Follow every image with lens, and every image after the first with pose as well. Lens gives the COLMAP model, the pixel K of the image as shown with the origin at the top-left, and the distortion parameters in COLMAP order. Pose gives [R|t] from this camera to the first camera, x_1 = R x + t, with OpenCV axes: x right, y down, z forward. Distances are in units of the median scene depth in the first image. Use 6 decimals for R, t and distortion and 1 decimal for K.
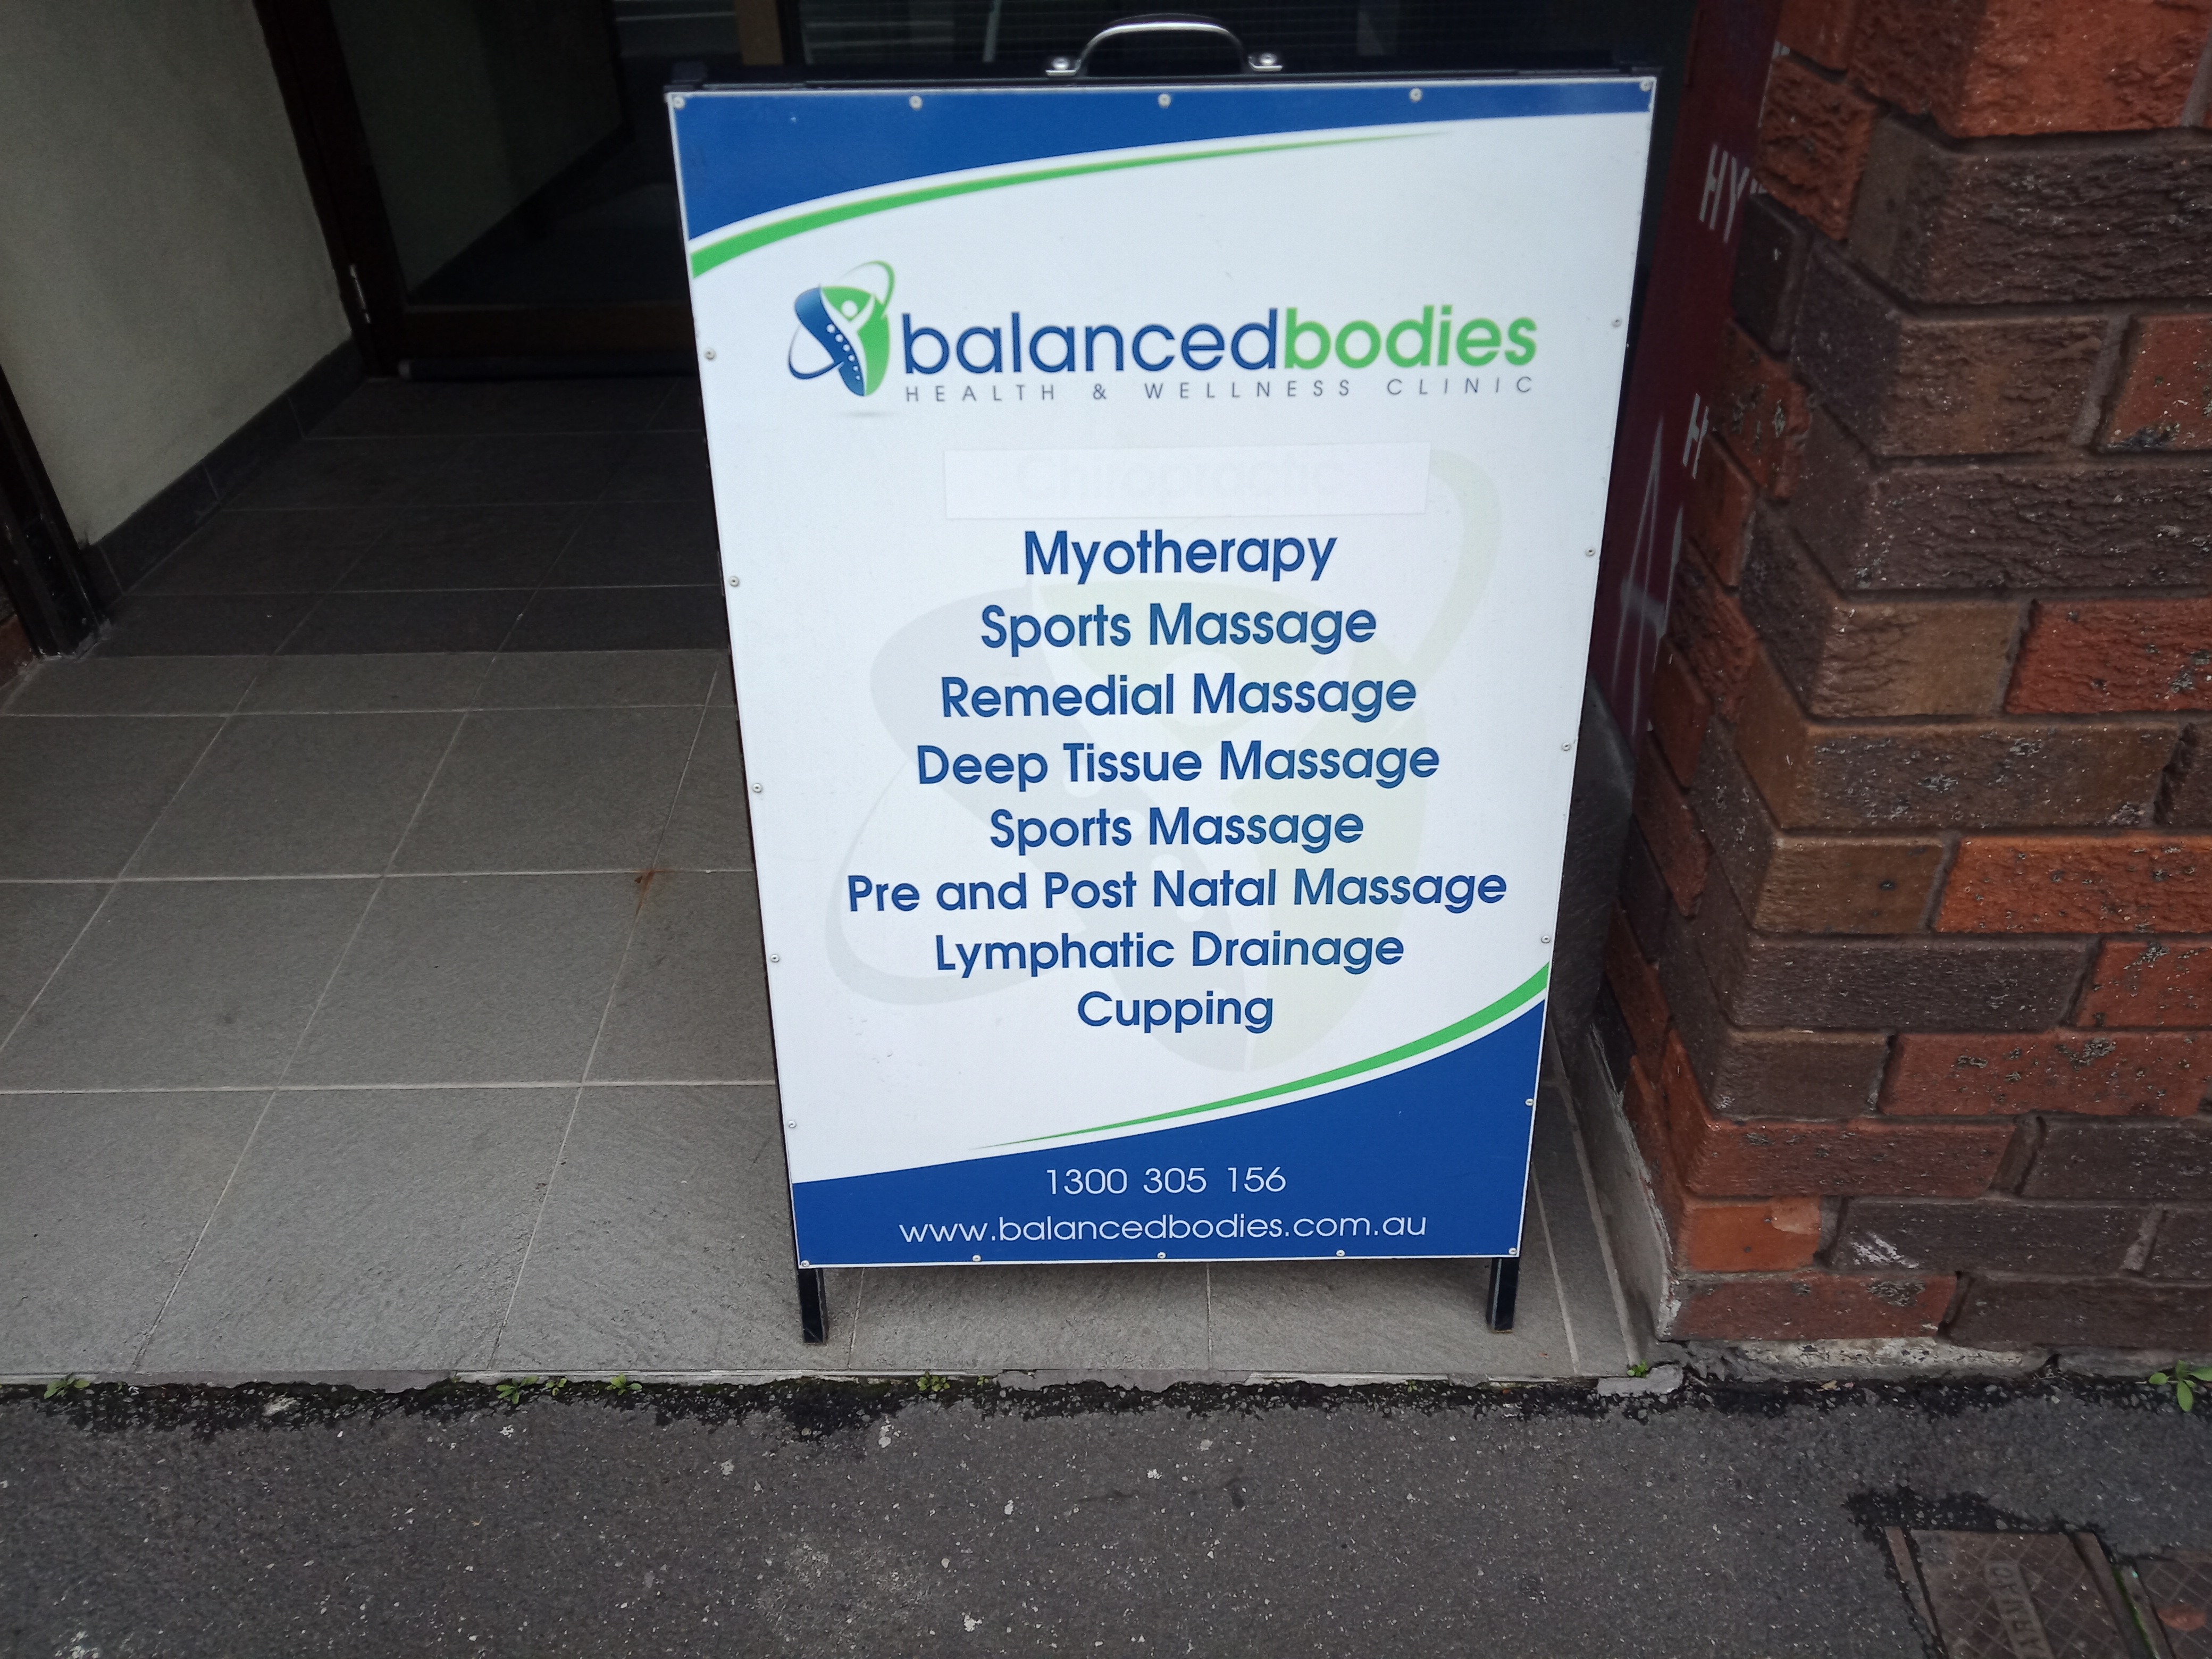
lens RADIAL K [[1626.8, 0, 1089.3], [0, 1626.8, 816.4], [0, 0, 1]] dist [0.033768, -0.014092]
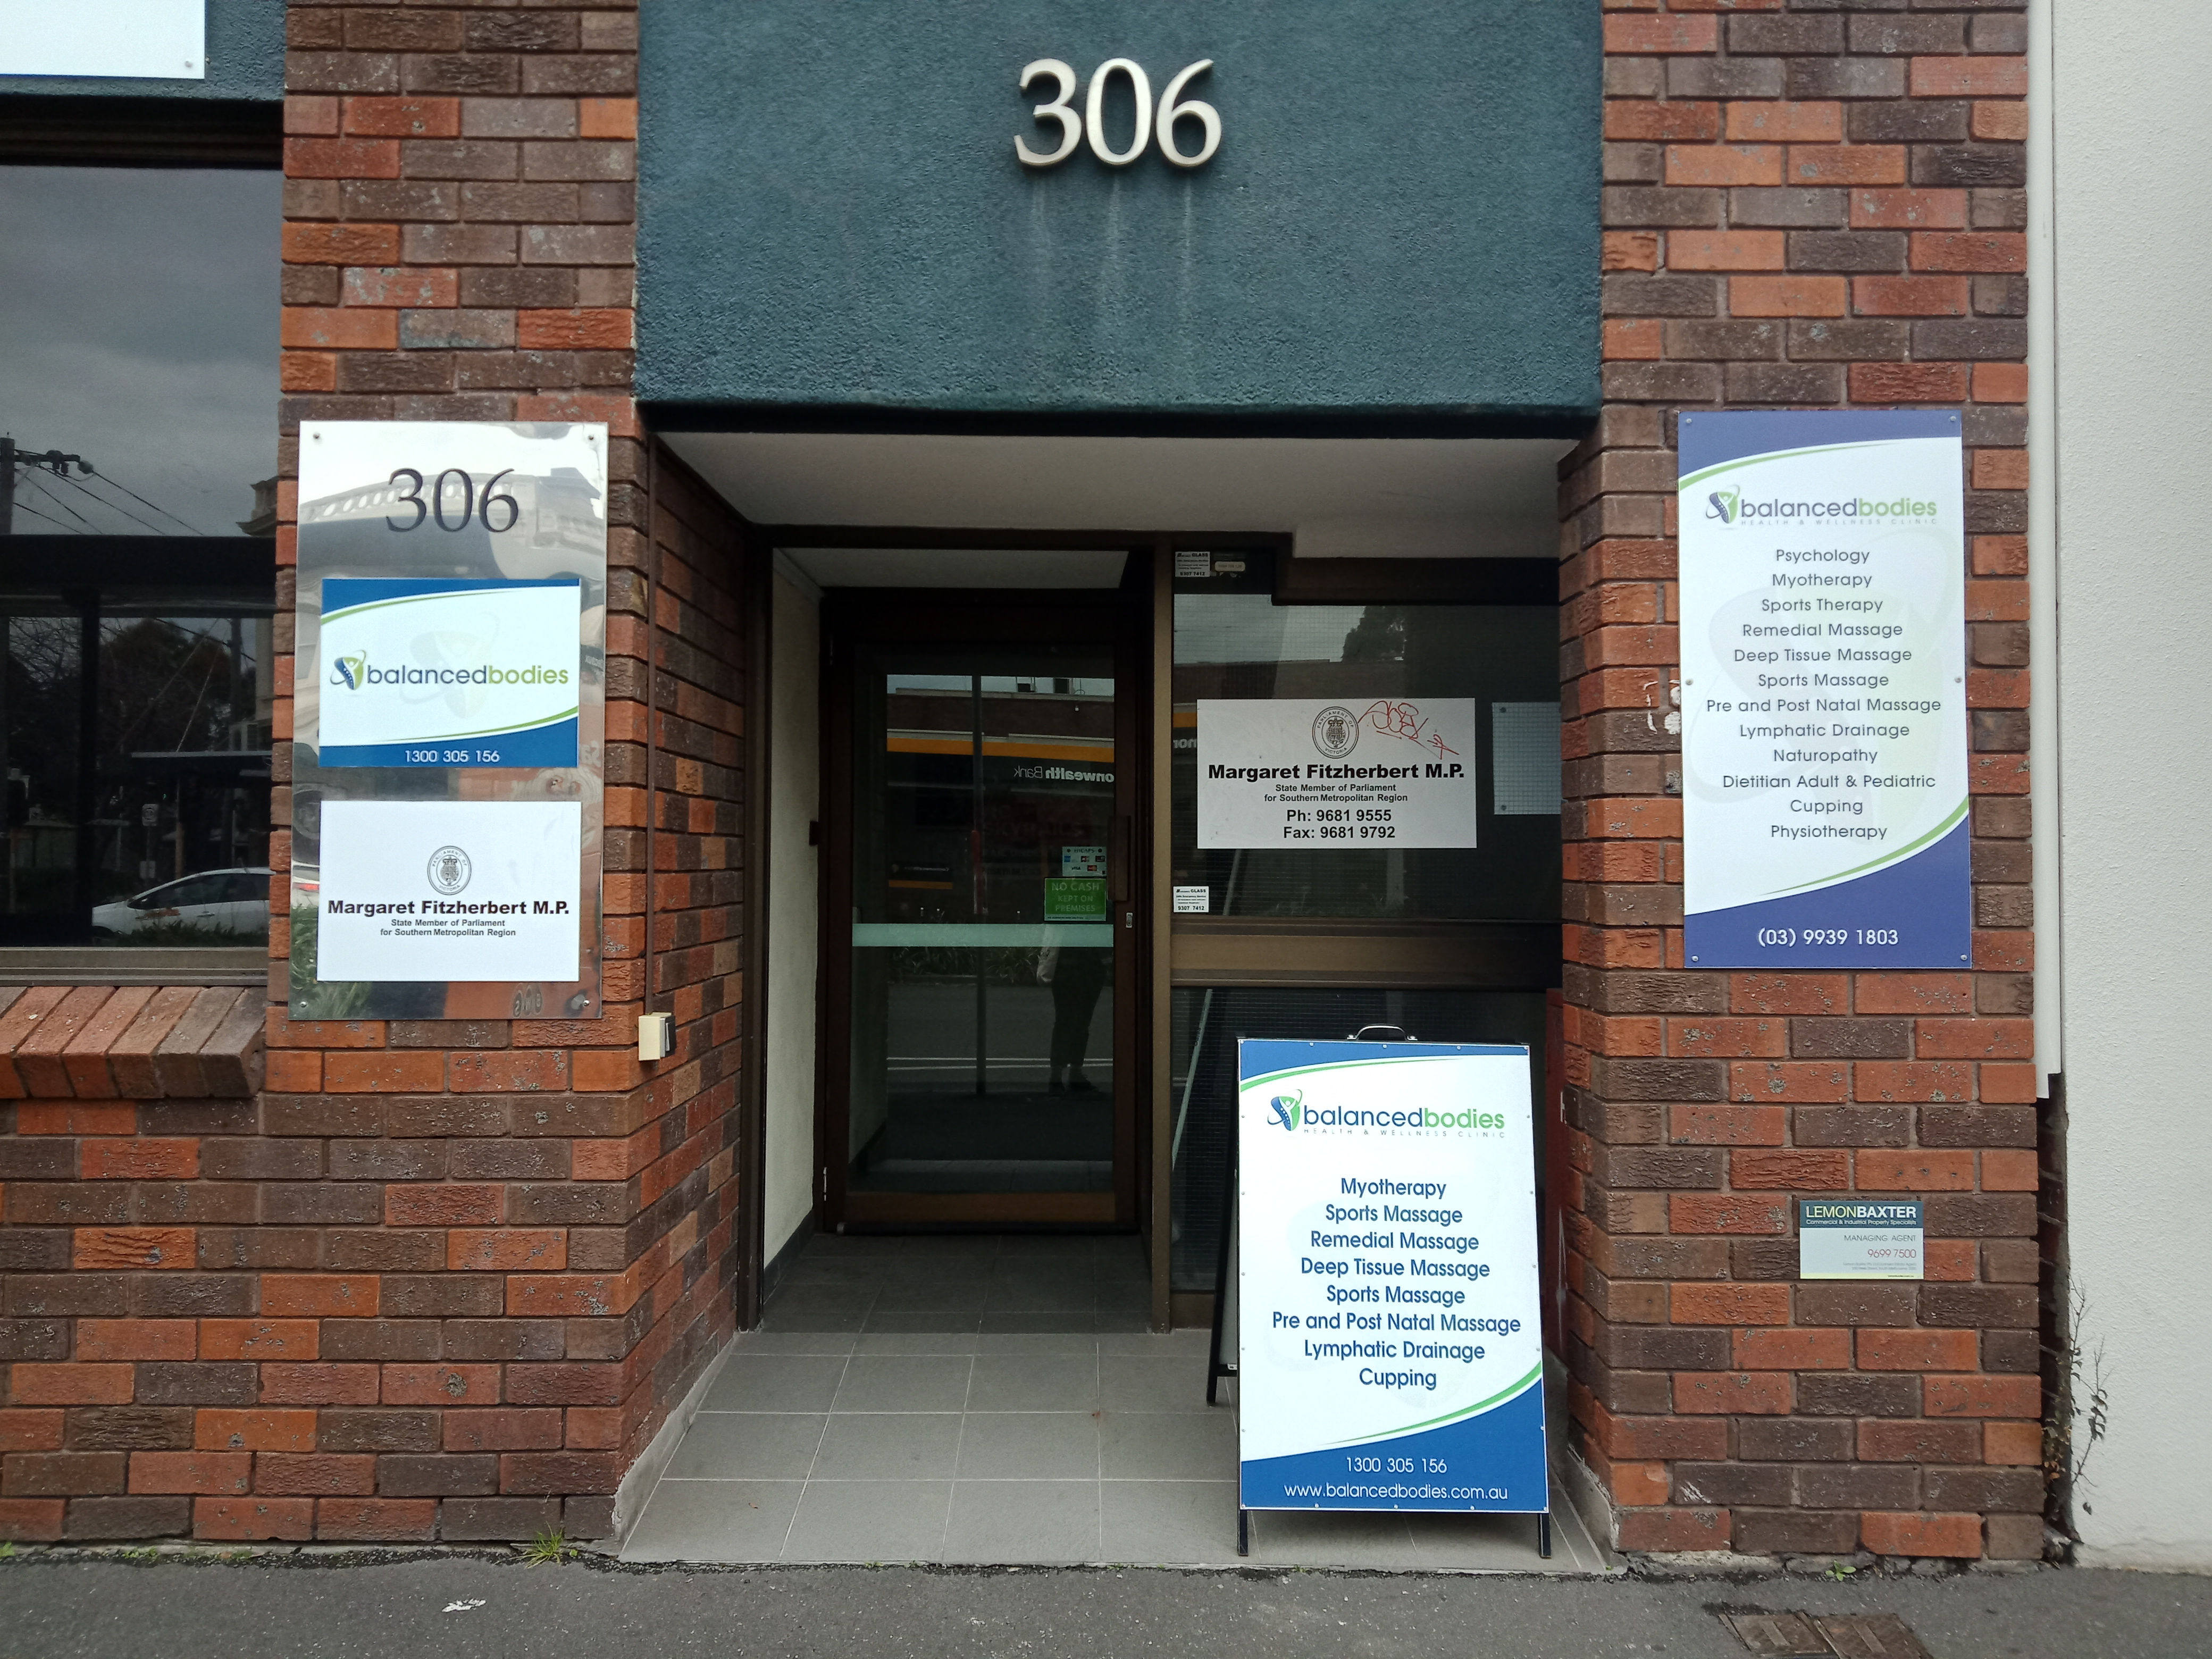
lens RADIAL K [[1626.8, 0, 1107.3], [0, 1626.8, 815.5], [0, 0, 1]] dist [0.033768, -0.014092]
pose [[0.998755, 0.036984, 0.033469, -0.569467], [-0.010270, 0.809090, -0.587595, 1.004321], [-0.048811, 0.586520, 0.808463, -1.706555]]
